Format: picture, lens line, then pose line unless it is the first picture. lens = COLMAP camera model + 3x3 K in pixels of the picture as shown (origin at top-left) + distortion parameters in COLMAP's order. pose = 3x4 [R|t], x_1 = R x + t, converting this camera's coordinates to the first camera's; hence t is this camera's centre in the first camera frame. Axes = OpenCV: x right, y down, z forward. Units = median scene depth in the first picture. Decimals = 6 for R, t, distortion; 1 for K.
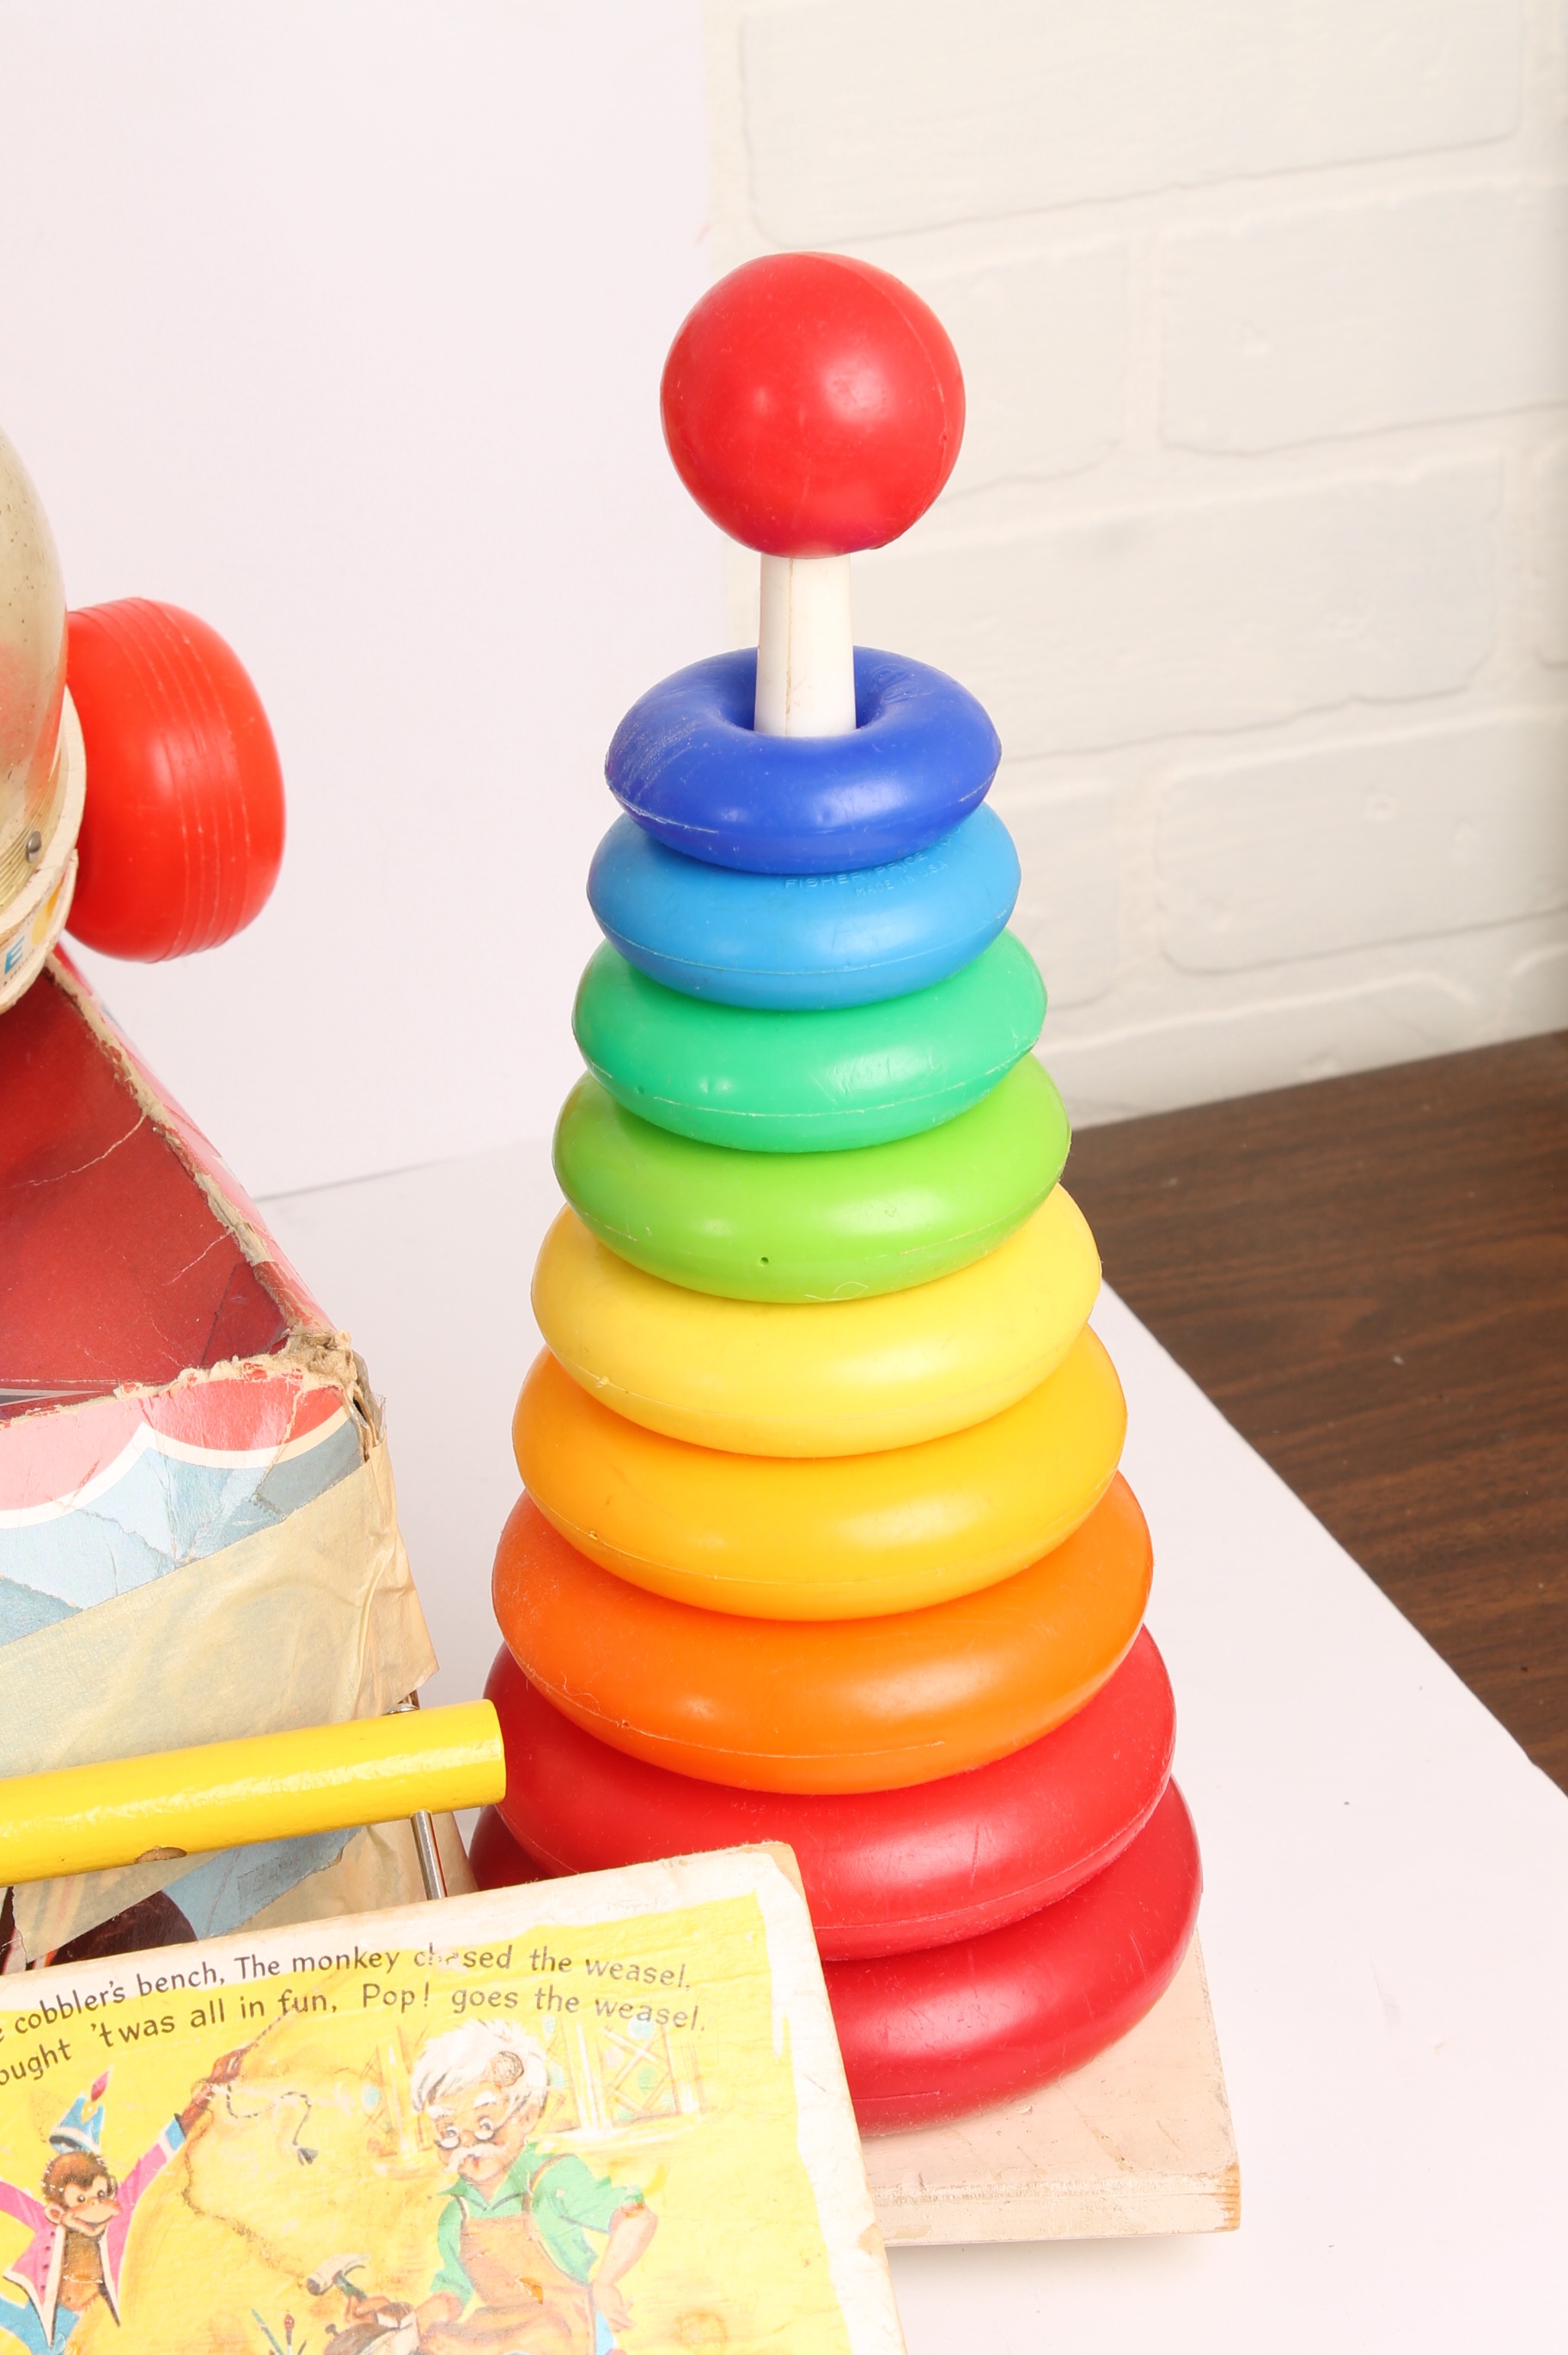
lens RADIAL K [[5104.6, 0, 690.4], [0, 5104.6, 1216.6], [0, 0, 1]] dist [0.047419, 0.000000]
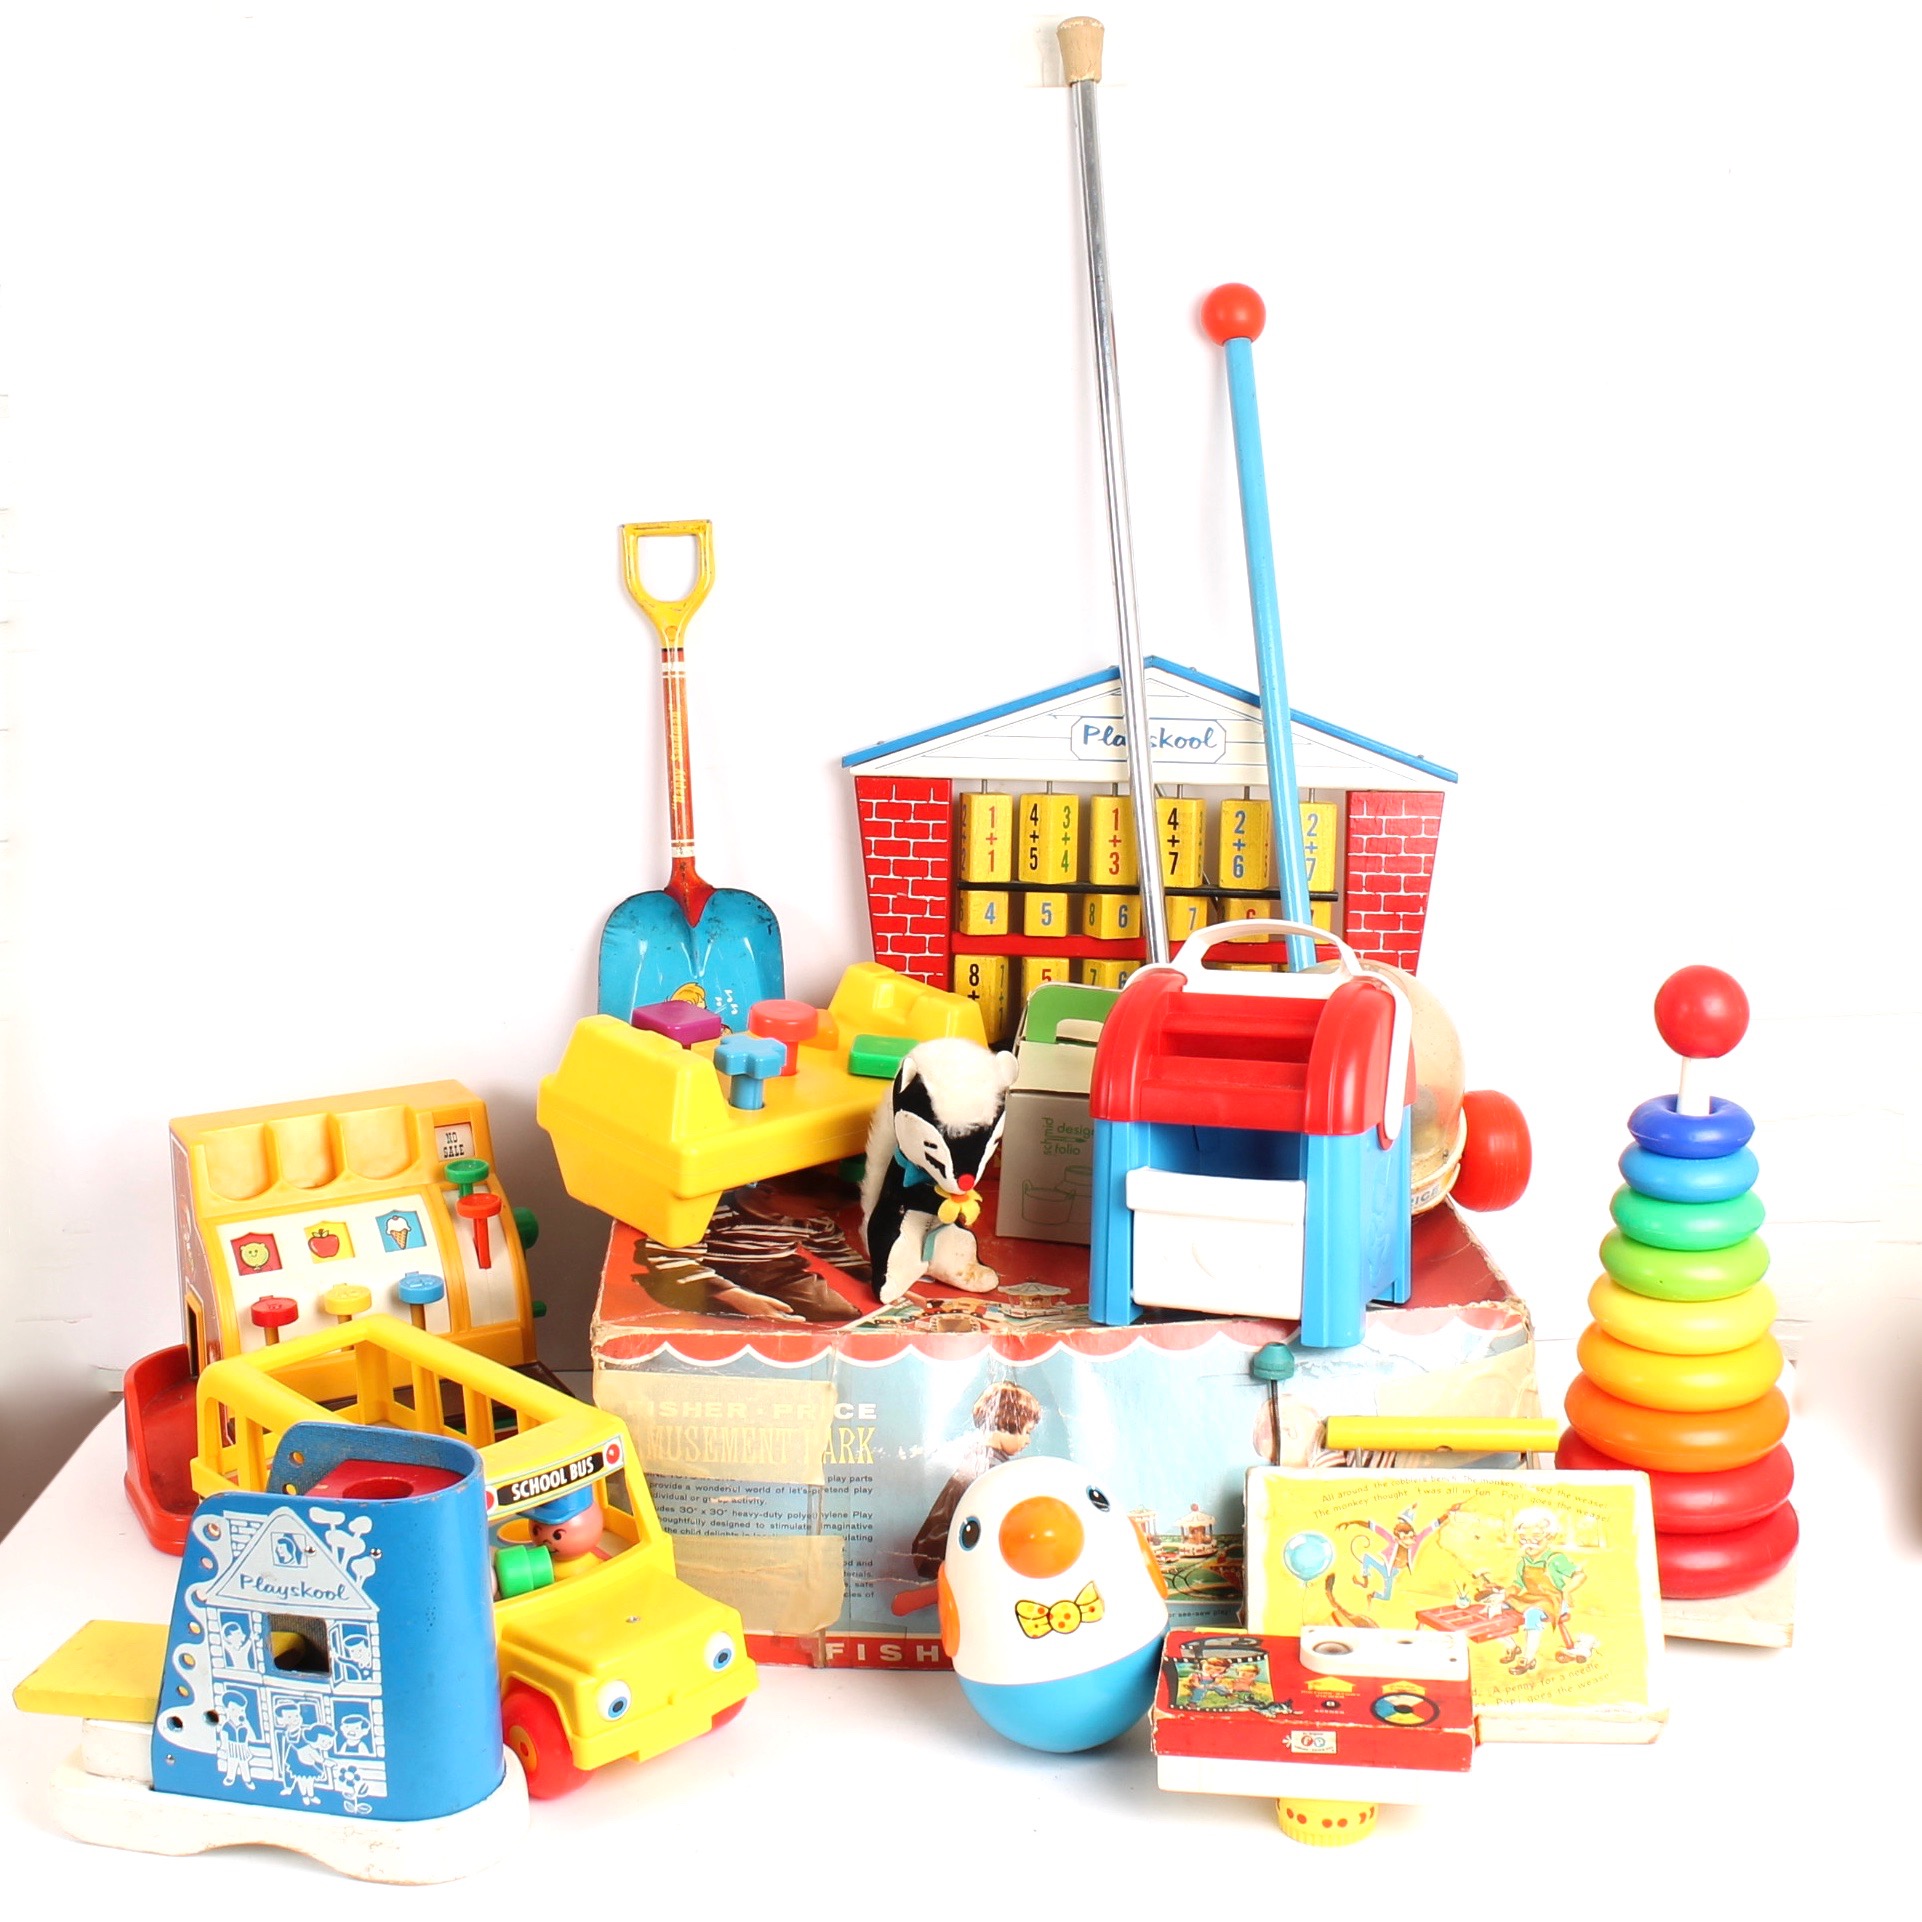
lens RADIAL K [[2541.3, 0, 933.2], [0, 2541.3, 893.2], [0, 0, 1]] dist [-0.138371, 0.000000]
pose [[0.936355, 0.082584, -0.341203, 0.096851], [-0.172417, 0.954820, -0.242058, 0.221296], [0.305798, 0.285481, 0.908289, -0.569211]]
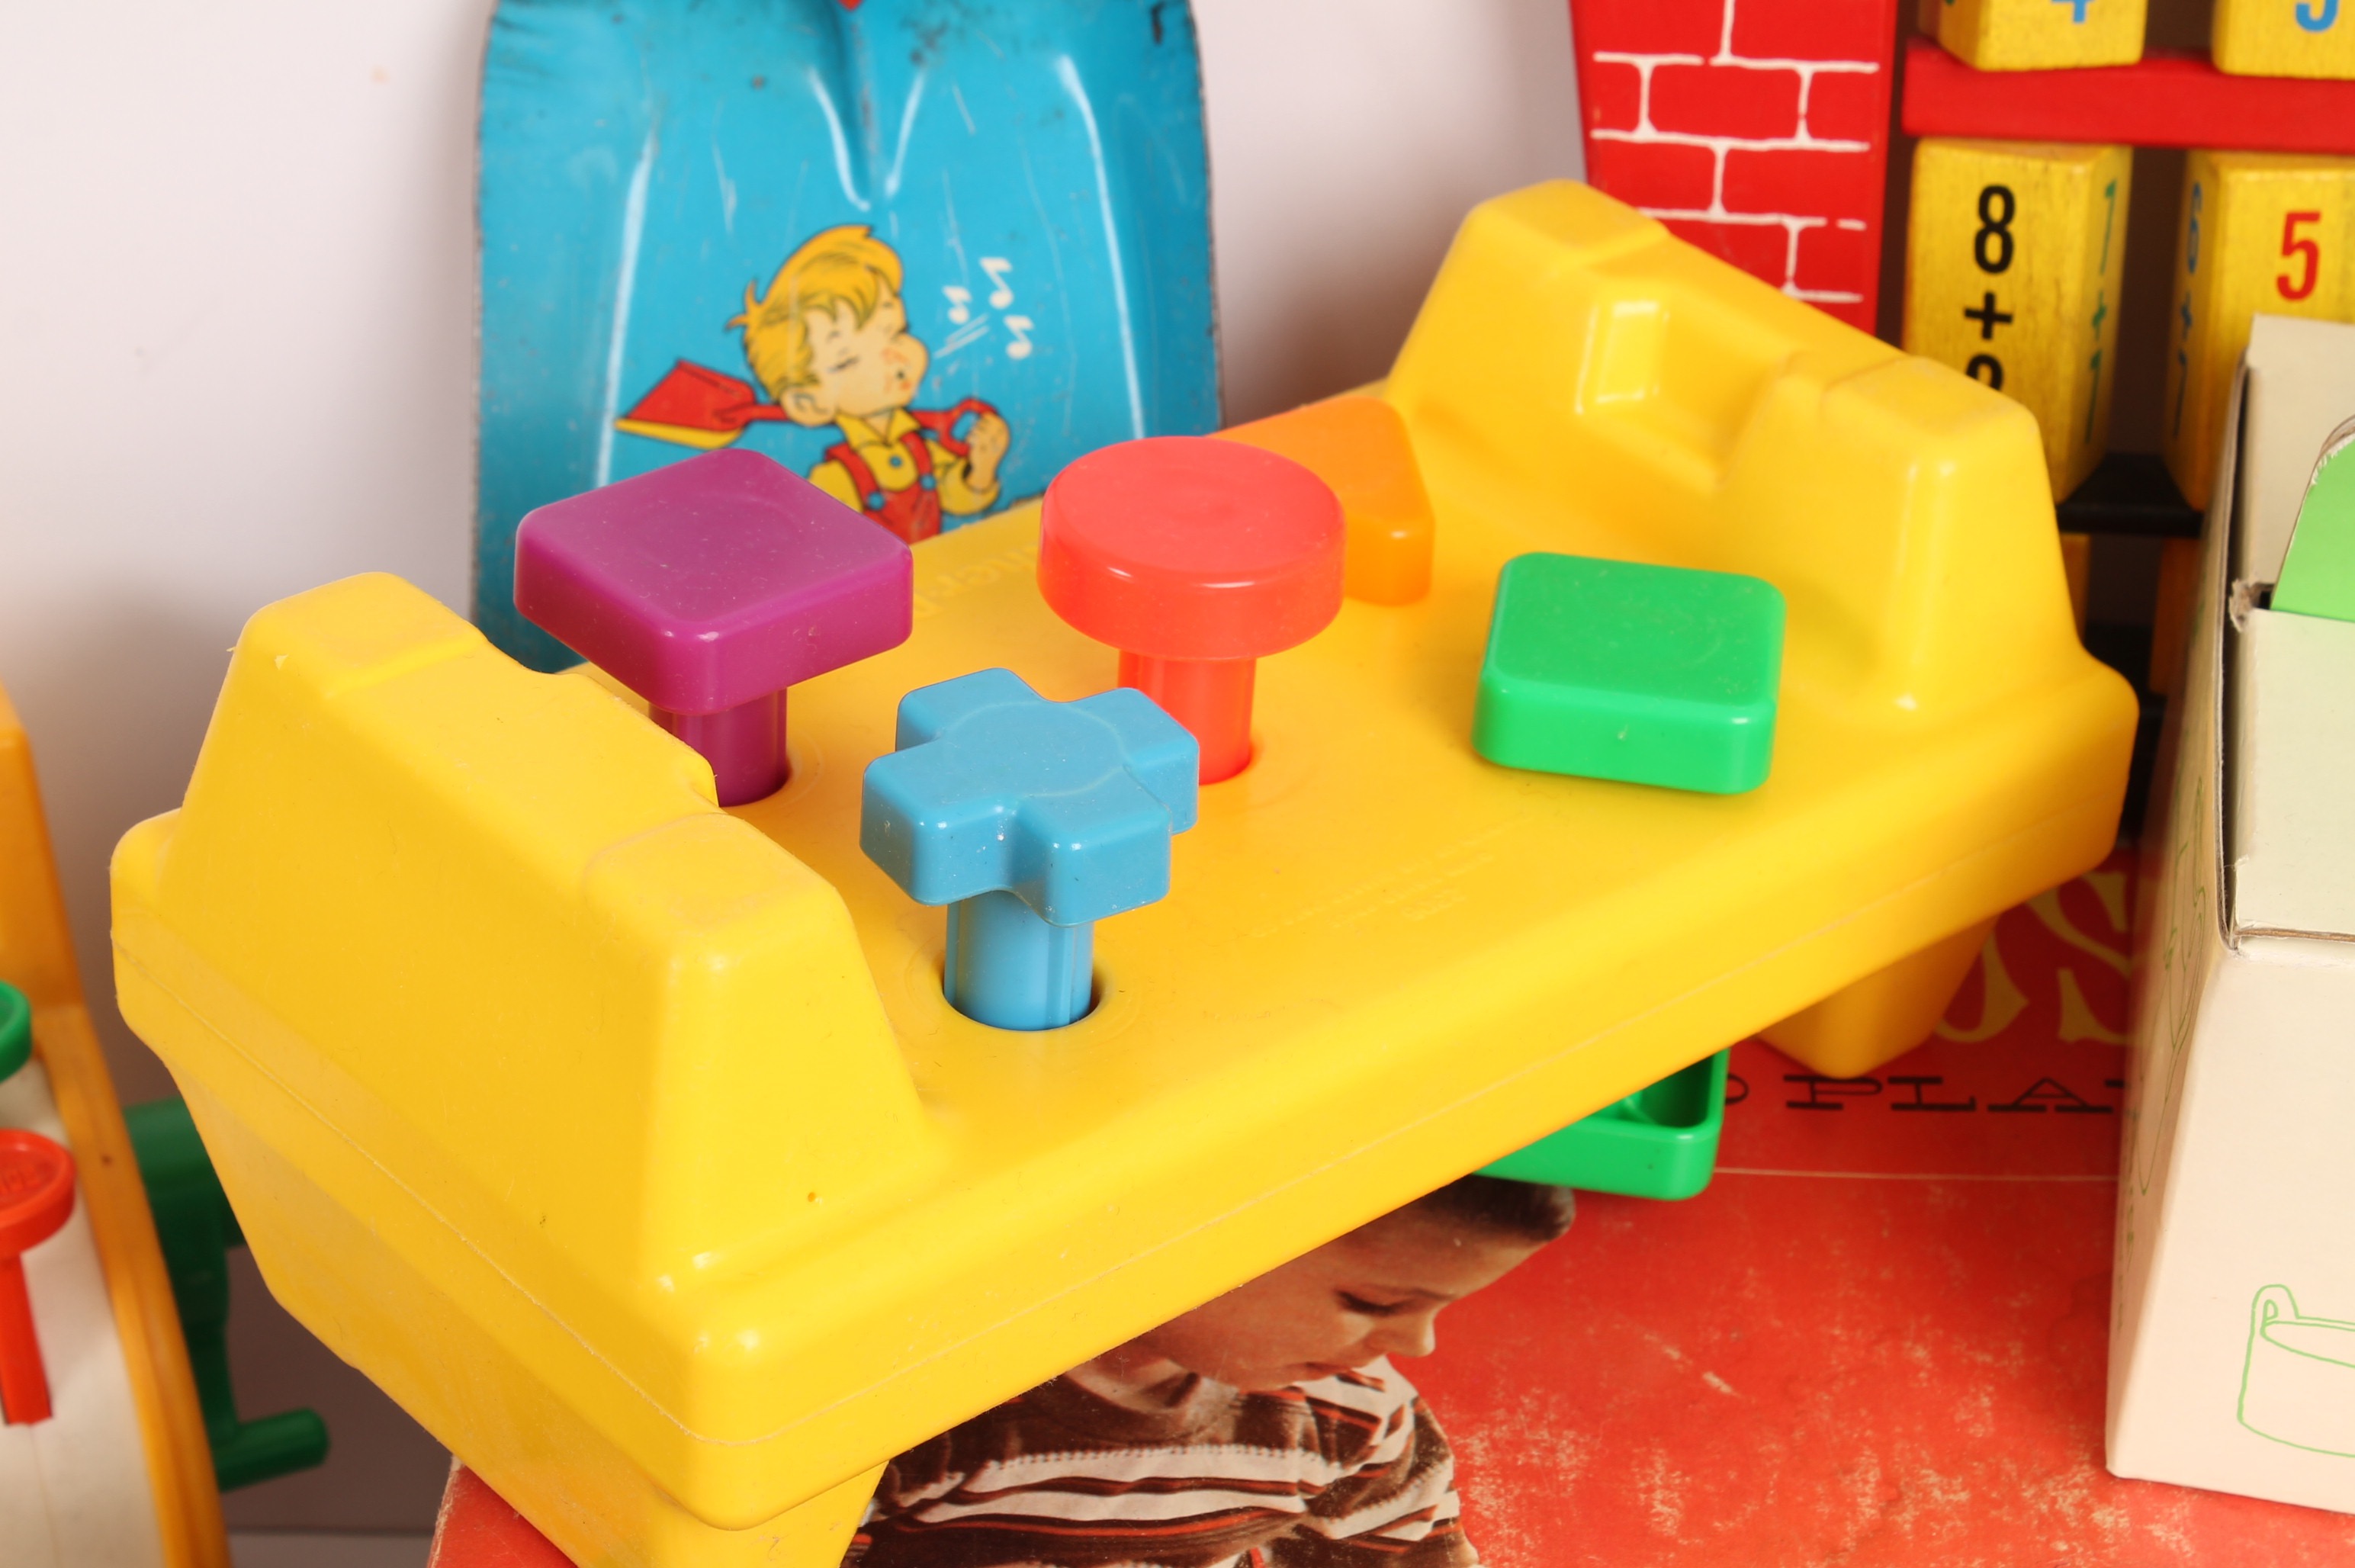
lens RADIAL K [[4913.1, 0, 1177.8], [0, 4913.1, 695.9], [0, 0, 1]] dist [0.044775, 0.000000]
pose [[0.906258, 0.182582, -0.381261, -0.297487], [-0.187511, 0.981956, 0.024534, -0.097647], [0.378861, 0.049257, 0.924142, 0.309787]]
